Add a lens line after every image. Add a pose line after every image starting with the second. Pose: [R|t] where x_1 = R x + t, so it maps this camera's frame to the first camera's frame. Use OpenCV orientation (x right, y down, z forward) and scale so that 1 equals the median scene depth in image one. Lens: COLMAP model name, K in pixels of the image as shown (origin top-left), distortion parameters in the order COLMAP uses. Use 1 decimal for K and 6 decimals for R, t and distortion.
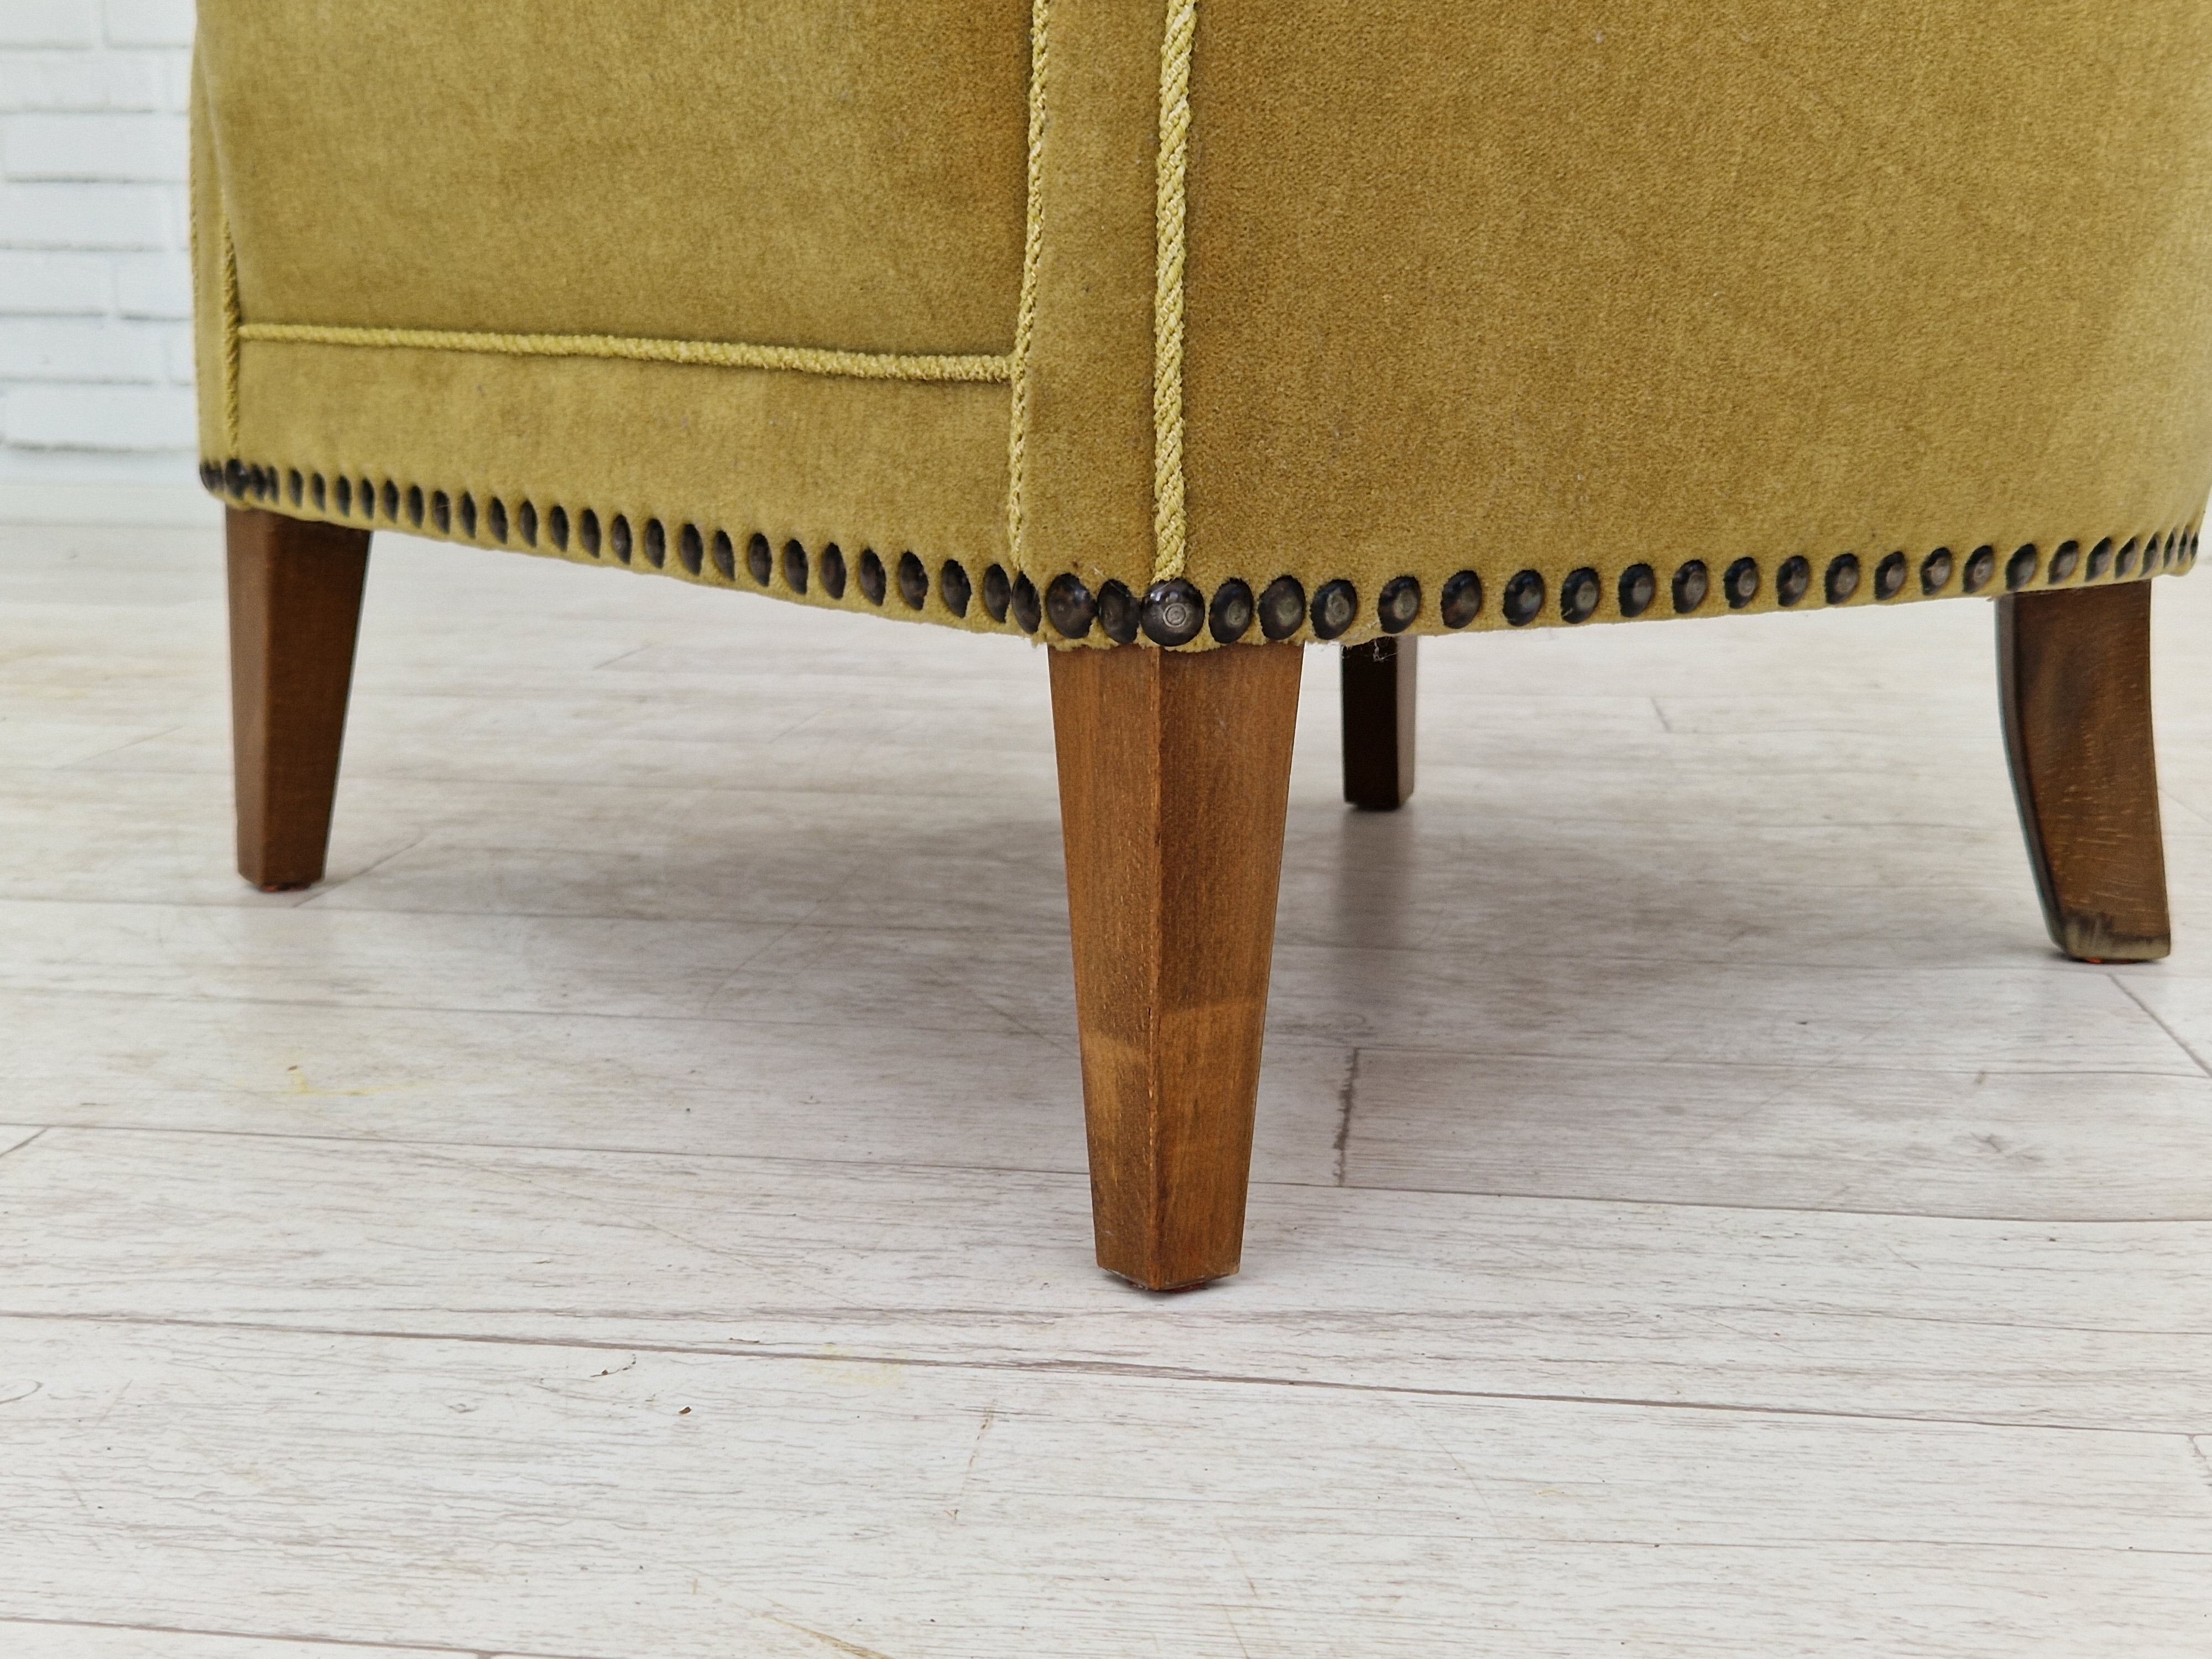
lens RADIAL K [[2954.4, 0, 1130.5], [0, 2954.4, 800.3], [0, 0, 1]] dist [0.080515, 0.000000]
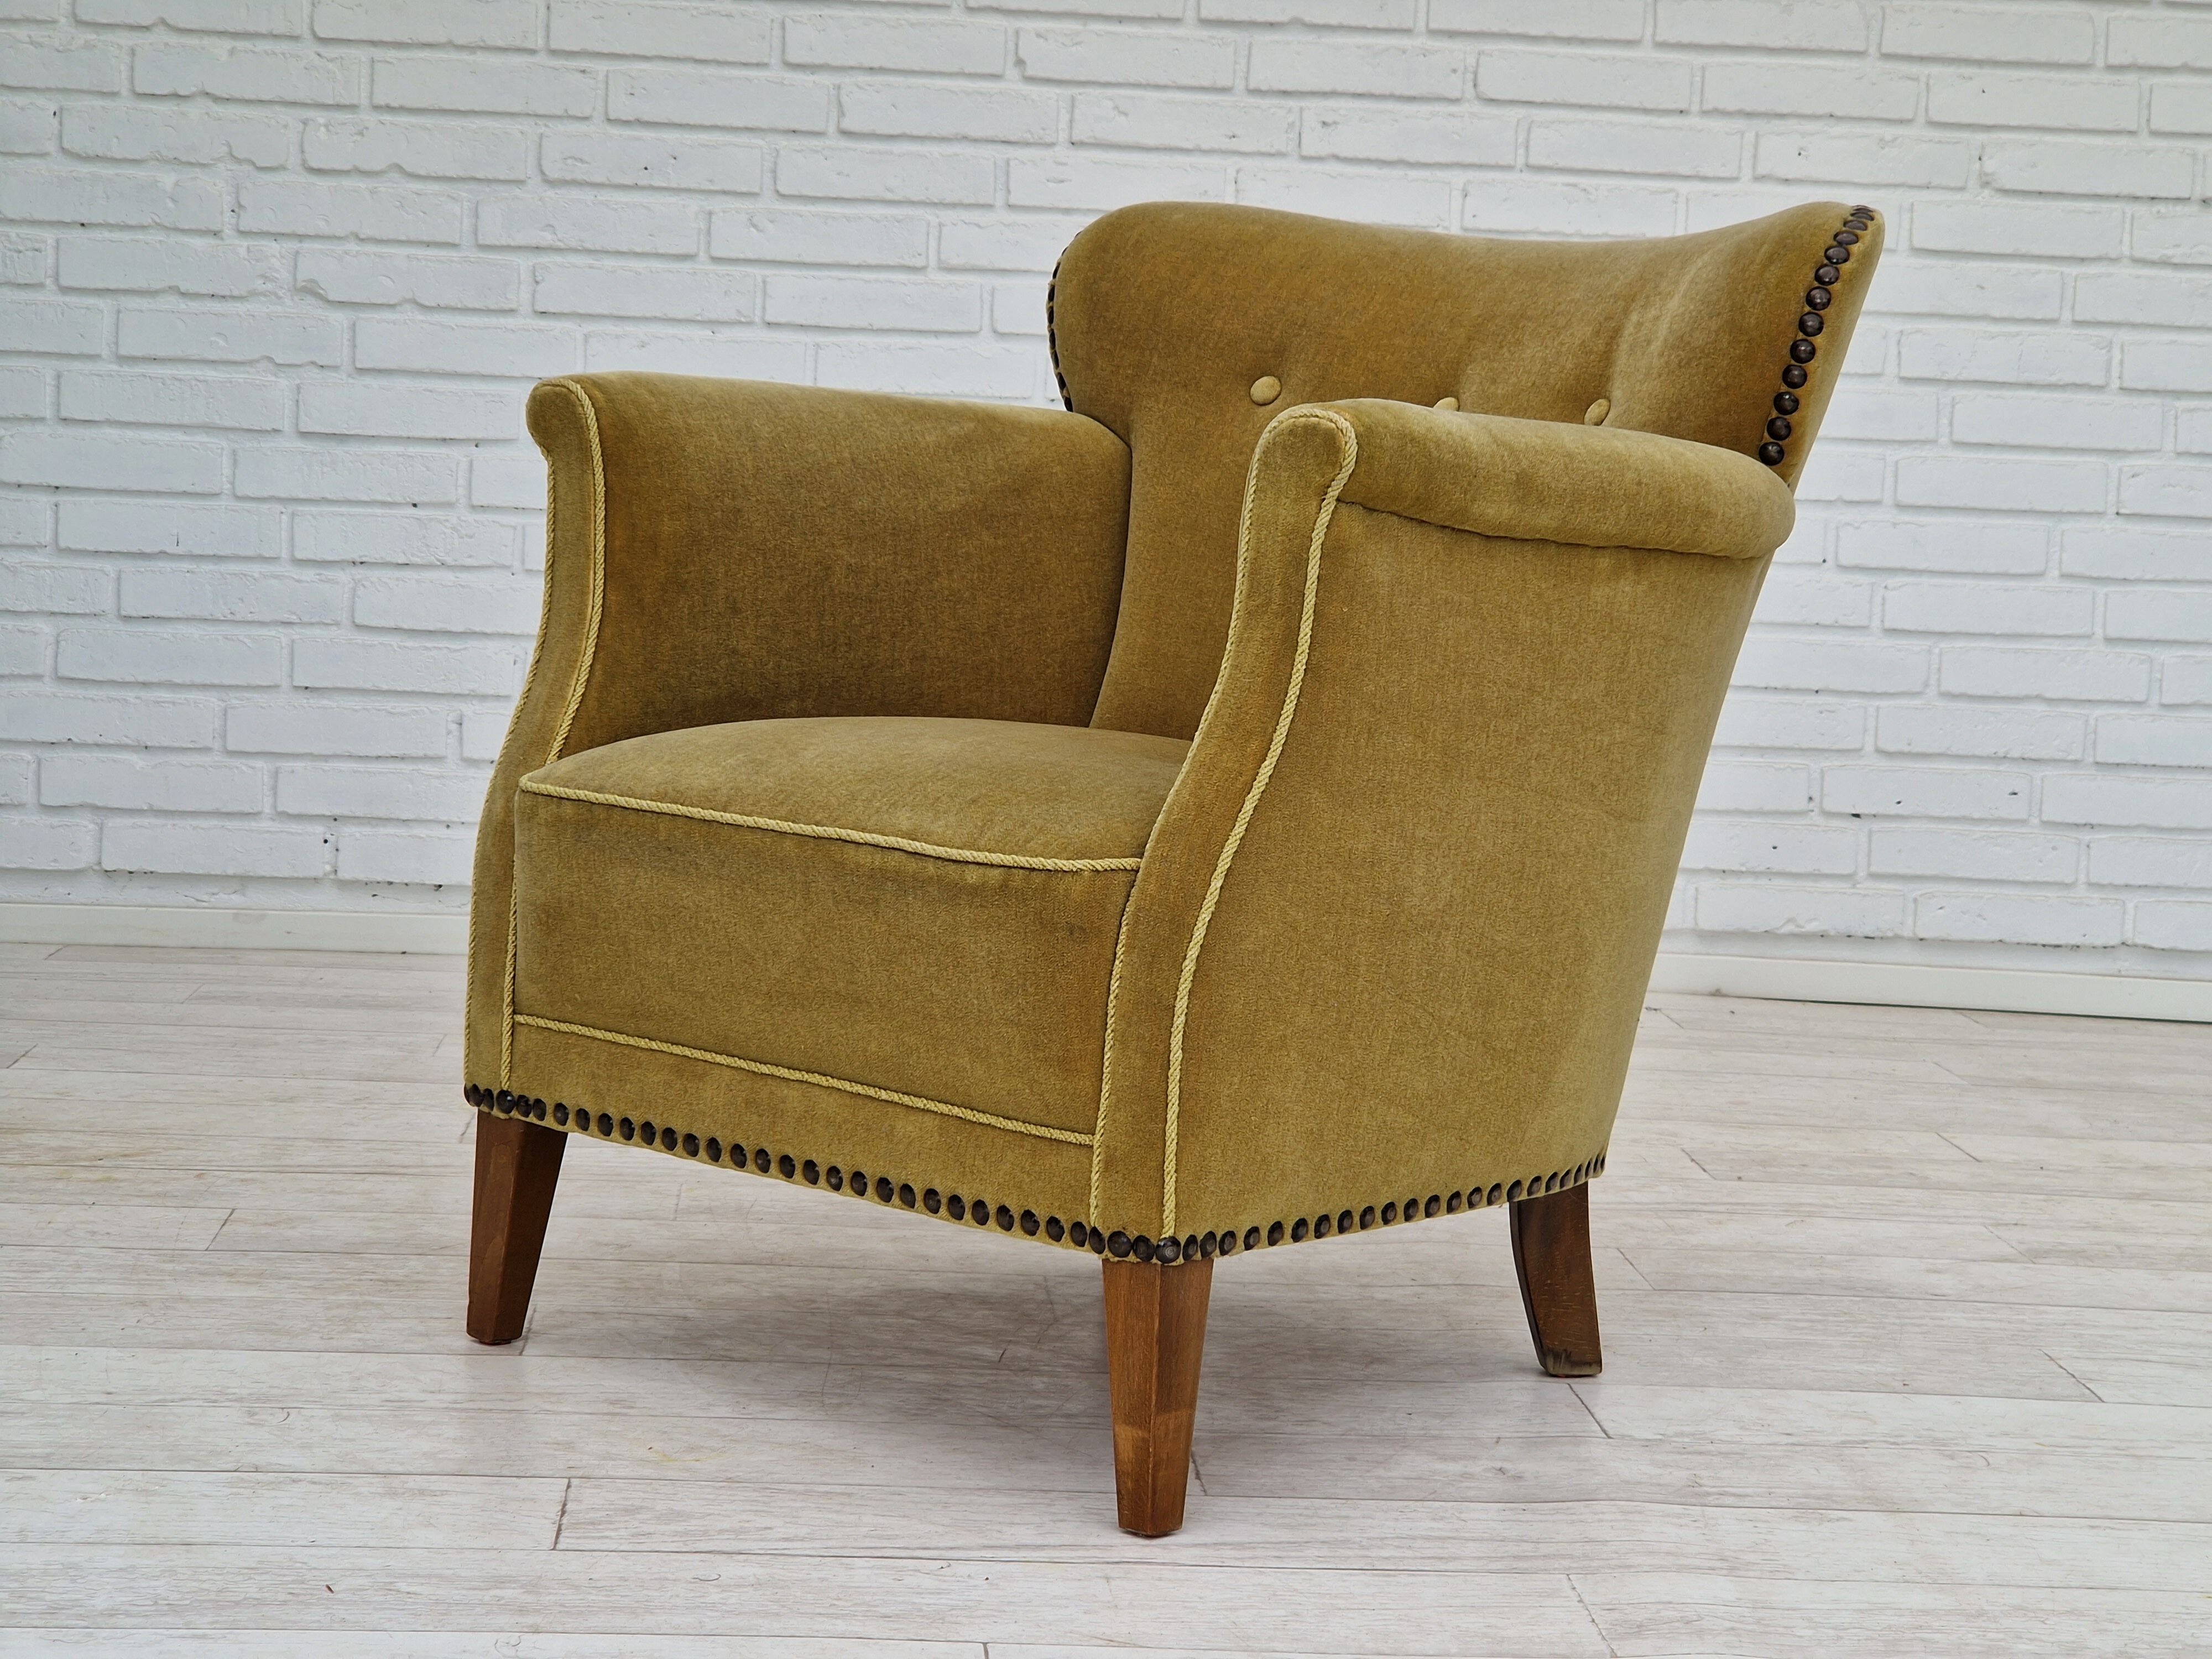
lens RADIAL K [[4298.3, 0, 1180.0], [0, 4298.3, 880.3], [0, 0, 1]] dist [0.083006, 0.000000]
pose [[0.982015, 0.008204, 0.188625, -0.584523], [0.000648, 0.998903, -0.046824, -0.181995], [-0.188803, 0.046104, 0.980932, -2.244710]]
